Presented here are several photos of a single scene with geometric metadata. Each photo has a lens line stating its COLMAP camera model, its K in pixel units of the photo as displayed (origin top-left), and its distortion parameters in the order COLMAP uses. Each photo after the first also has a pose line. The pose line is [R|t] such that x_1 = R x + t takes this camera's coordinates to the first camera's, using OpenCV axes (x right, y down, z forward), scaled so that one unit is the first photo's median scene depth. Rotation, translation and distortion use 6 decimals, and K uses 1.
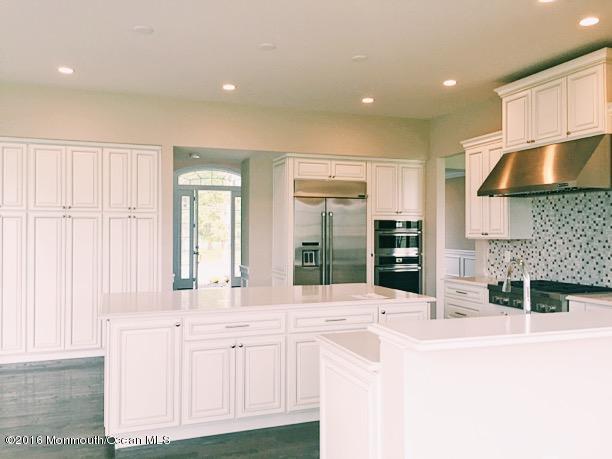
lens RADIAL K [[517.8, 0, 305.0], [0, 517.8, 228.8], [0, 0, 1]] dist [0.016409, 0.004336]
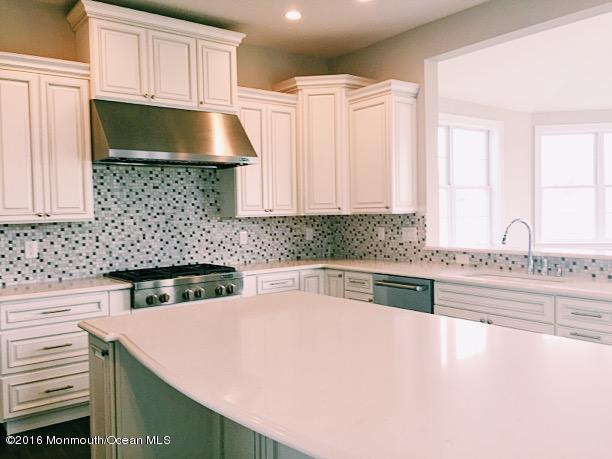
lens RADIAL K [[517.8, 0, 303.9], [0, 517.8, 231.2], [0, 0, 1]] dist [0.016409, 0.004336]
pose [[-0.298776, -0.030857, 0.953824, -0.405480], [0.017908, 0.999120, 0.037931, 0.013302], [-0.954155, 0.028414, -0.297960, 1.017070]]
